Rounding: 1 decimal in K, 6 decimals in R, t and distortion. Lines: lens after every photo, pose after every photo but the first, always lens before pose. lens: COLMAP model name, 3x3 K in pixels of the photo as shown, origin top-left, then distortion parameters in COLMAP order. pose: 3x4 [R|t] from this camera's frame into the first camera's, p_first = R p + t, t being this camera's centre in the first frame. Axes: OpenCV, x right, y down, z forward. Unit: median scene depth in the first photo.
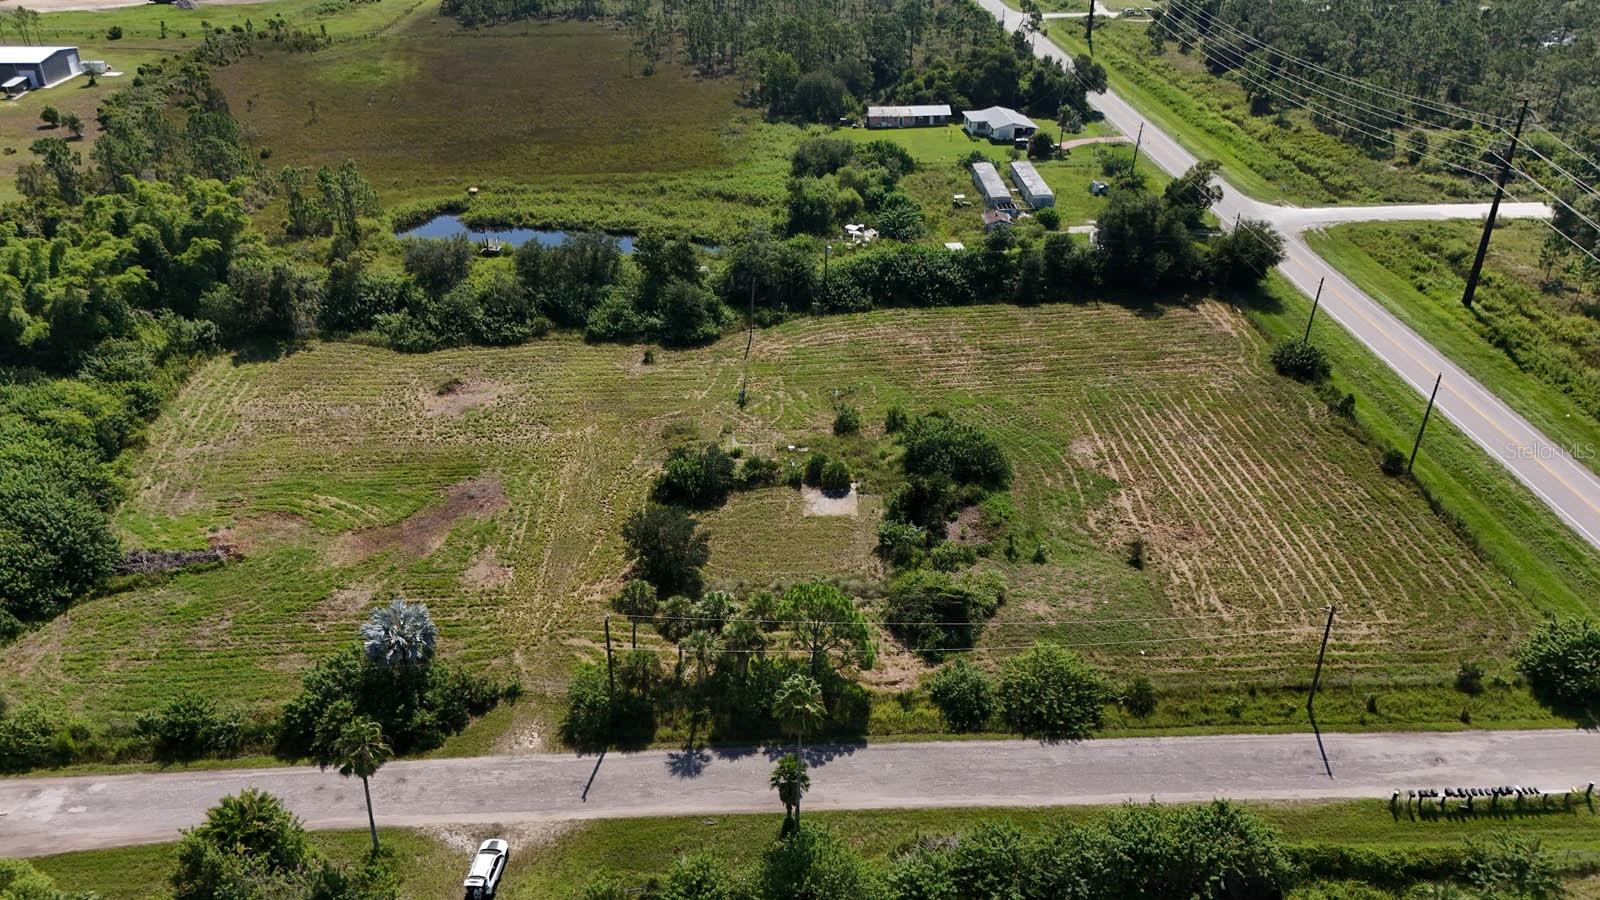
lens RADIAL K [[1177.4, 0, 797.4], [0, 1177.4, 444.6], [0, 0, 1]] dist [0.062926, -0.054620]
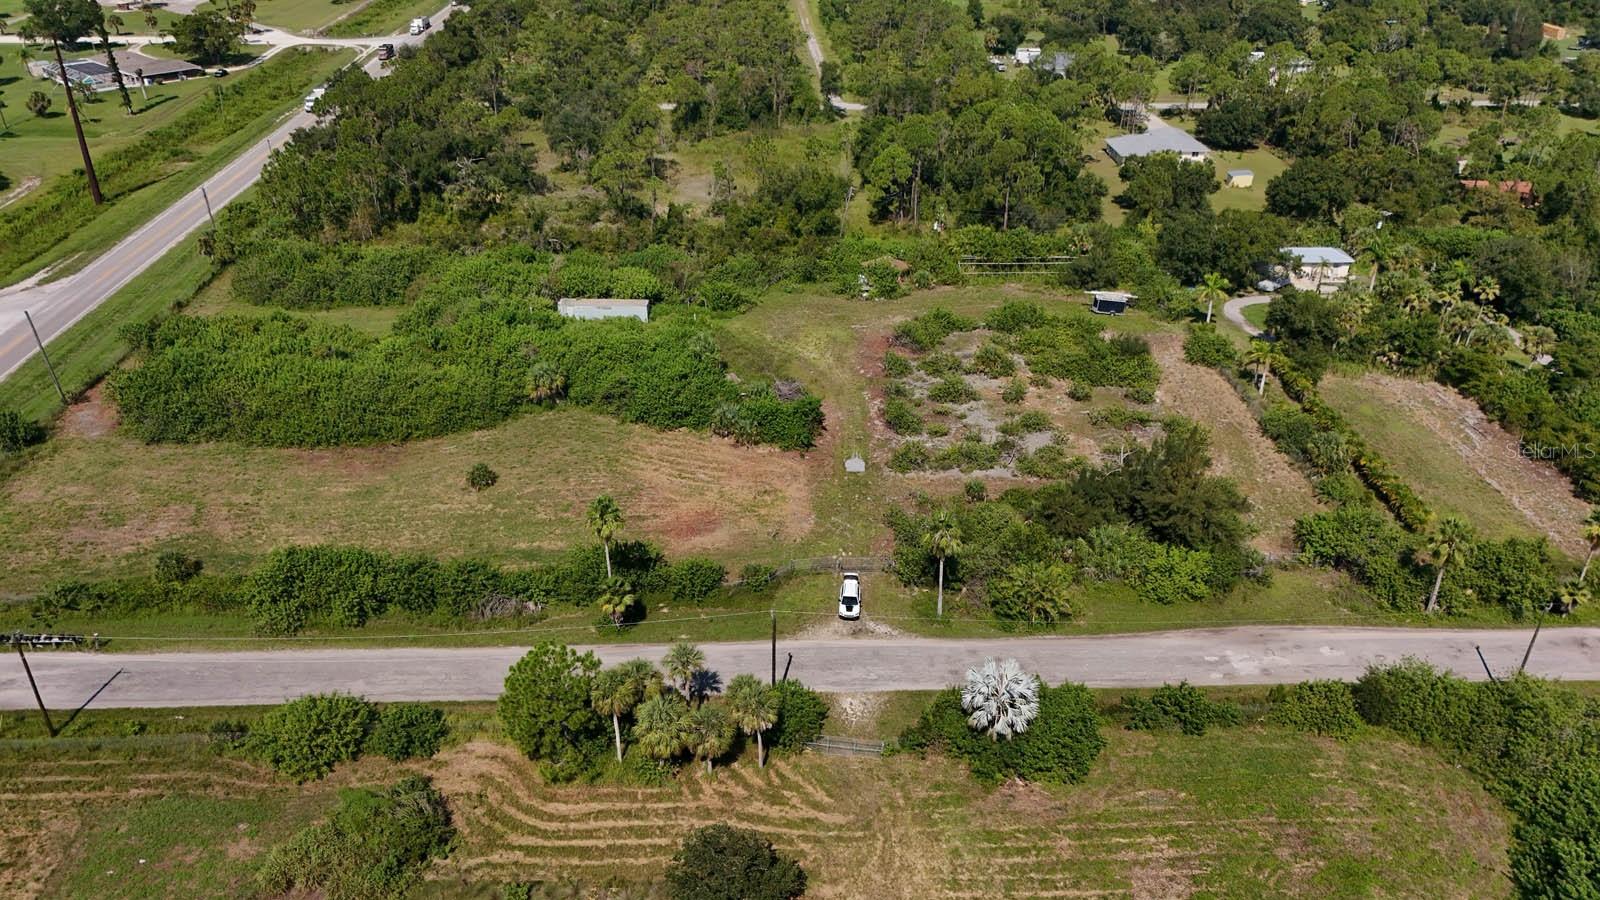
lens RADIAL K [[1177.4, 0, 797.4], [0, 1177.4, 444.6], [0, 0, 1]] dist [0.062926, -0.054620]
pose [[-0.999927, -0.012087, -0.000630, -0.099066], [-0.007030, 0.537588, 0.843178, -0.431962], [-0.009853, 0.843121, -0.537634, 0.782331]]
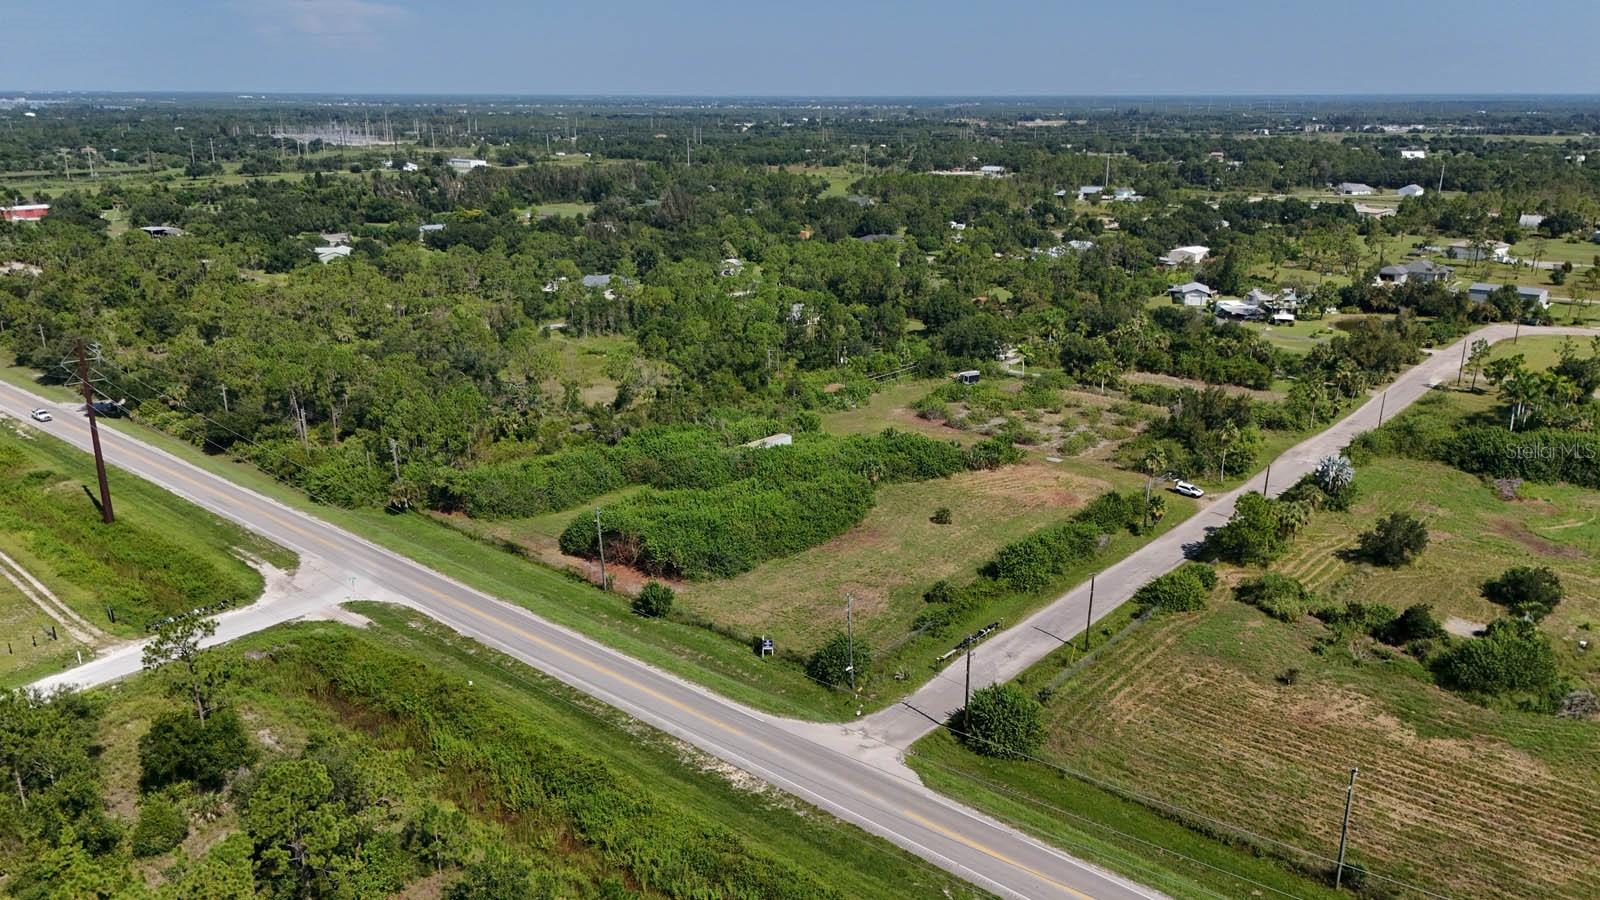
lens RADIAL K [[1177.4, 0, 797.4], [0, 1177.4, 444.6], [0, 0, 1]] dist [0.062926, -0.054620]
pose [[-0.685294, 0.207504, -0.698079, 0.979037], [-0.350310, 0.746446, 0.565775, -0.404080], [0.638479, 0.632266, -0.438844, 0.745964]]
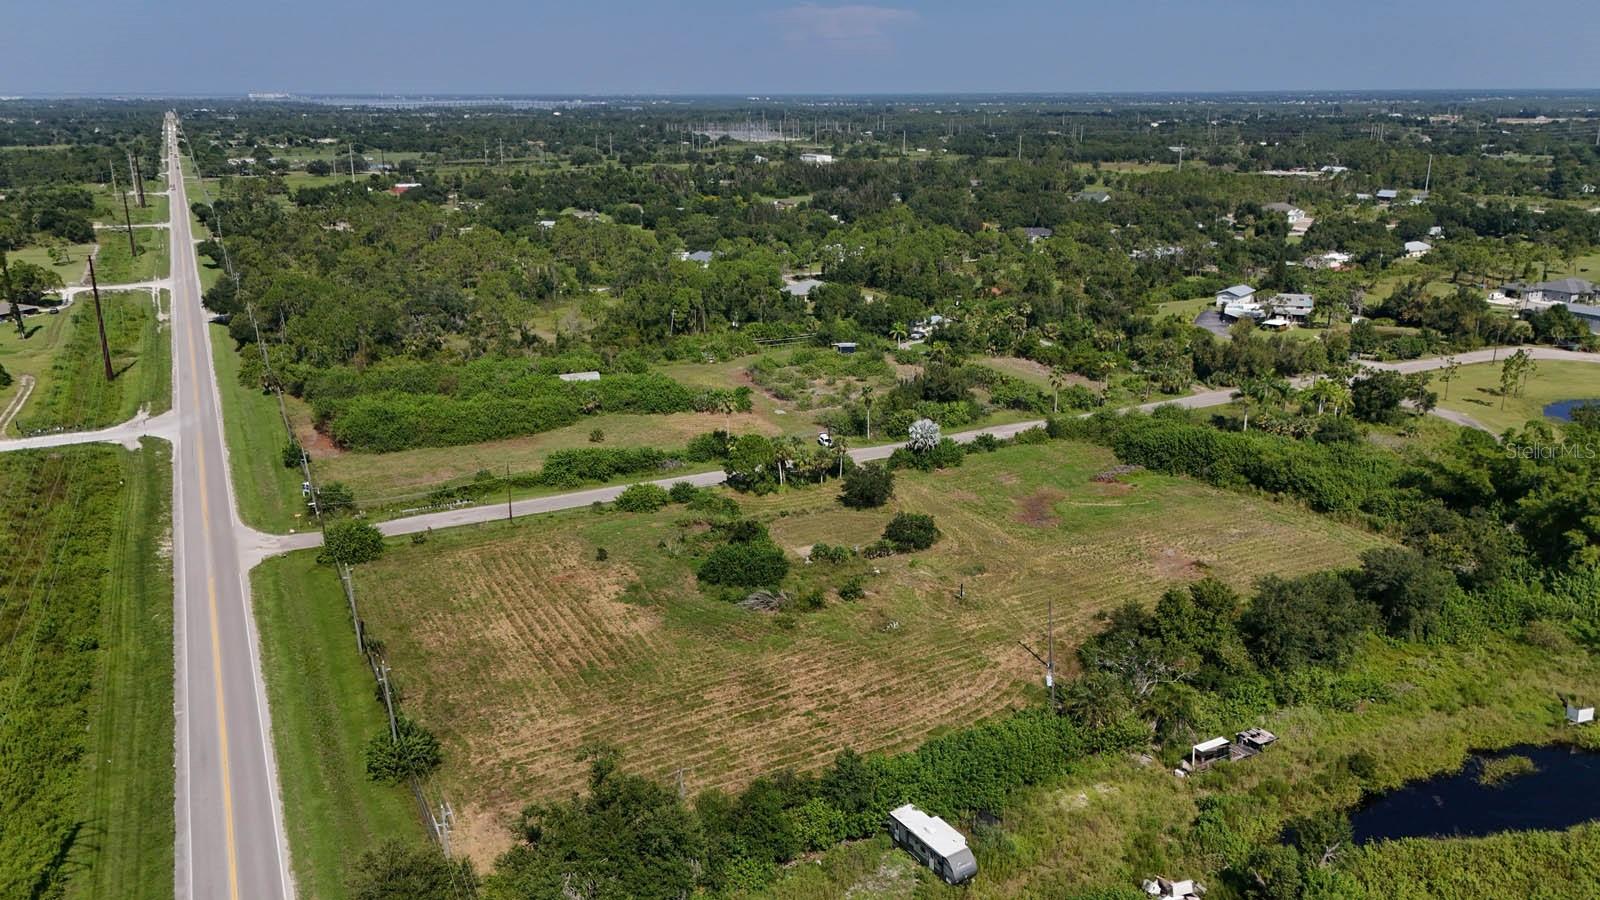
lens RADIAL K [[1177.4, 0, 797.4], [0, 1177.4, 444.6], [0, 0, 1]] dist [0.062926, -0.054620]
pose [[-0.912394, 0.120249, -0.391250, 0.438233], [-0.193420, 0.715749, 0.671038, -0.737539], [0.360729, 0.687927, -0.629786, 1.354707]]
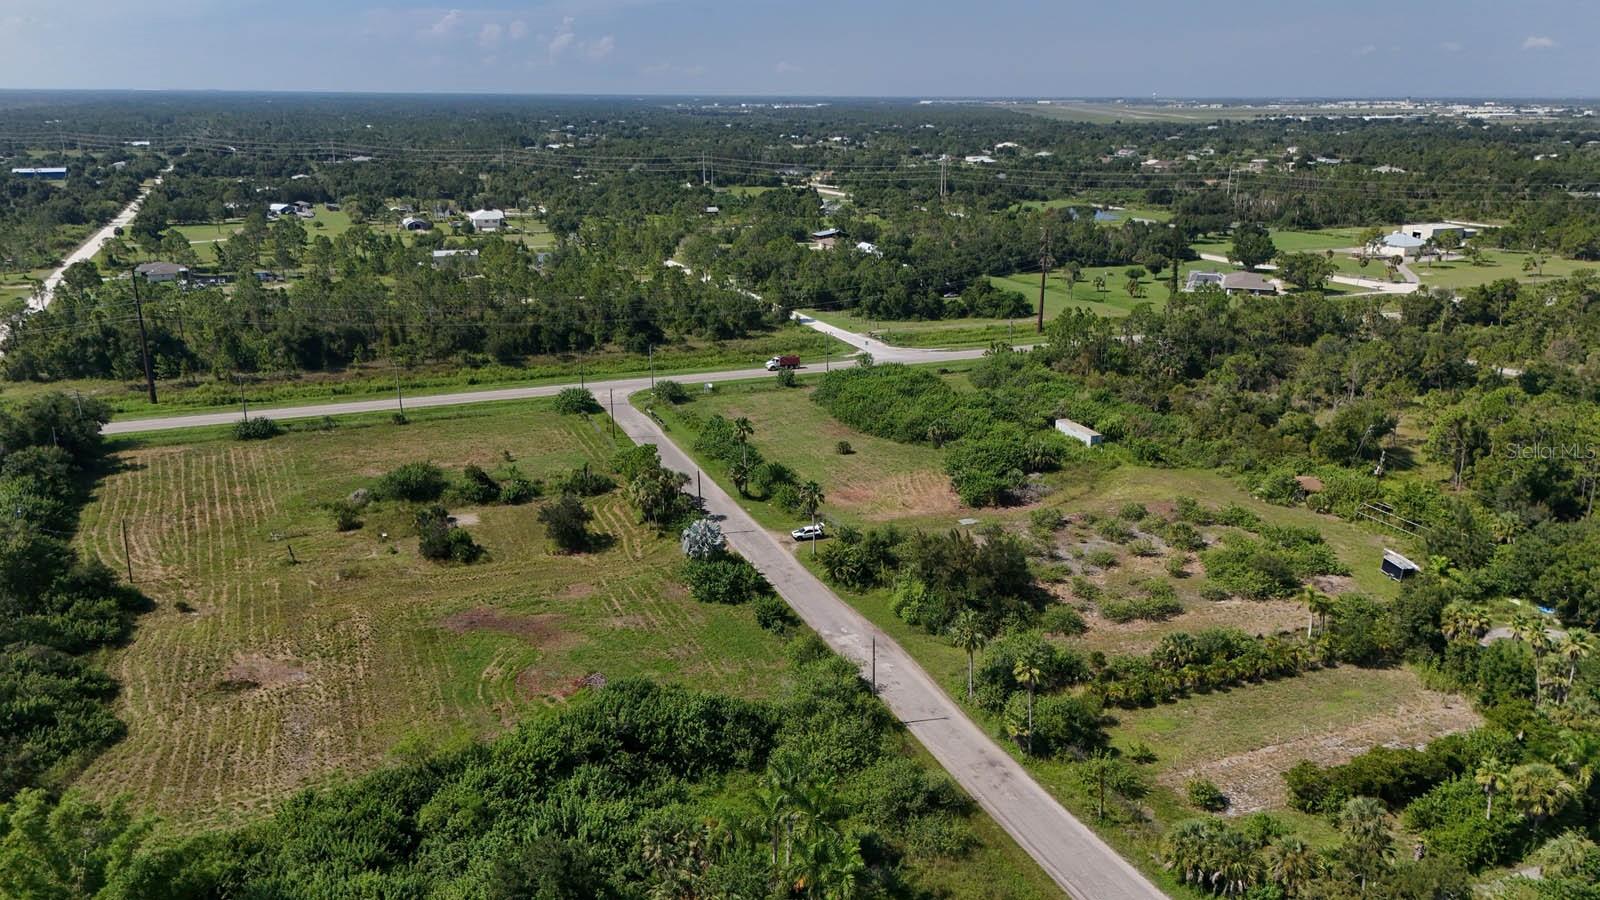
lens RADIAL K [[1177.4, 0, 797.4], [0, 1177.4, 444.6], [0, 0, 1]] dist [0.062926, -0.054620]
pose [[-0.334118, -0.269883, 0.903066, -1.093367], [0.449608, 0.796454, 0.404369, -0.335193], [-0.828382, 0.541133, -0.144768, 0.619731]]
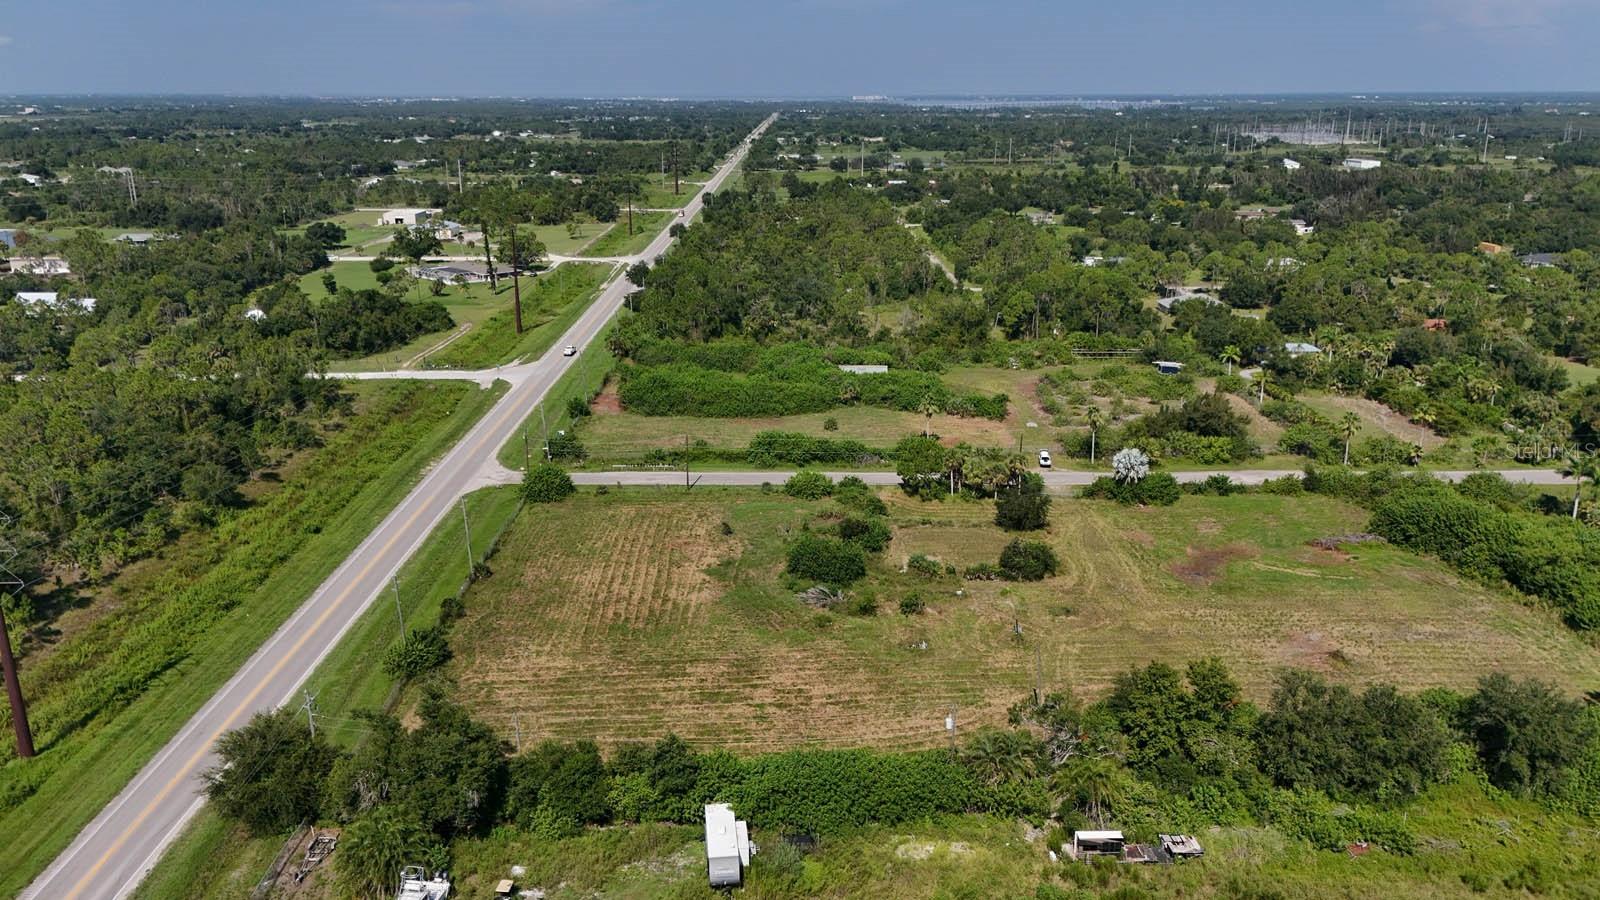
lens RADIAL K [[1177.4, 0, 797.4], [0, 1177.4, 444.6], [0, 0, 1]] dist [0.062926, -0.054620]
pose [[-0.999065, -0.011454, 0.041691, 0.090761], [0.021548, 0.704058, 0.709815, -0.773753], [-0.037483, 0.710050, -0.703153, 1.420205]]
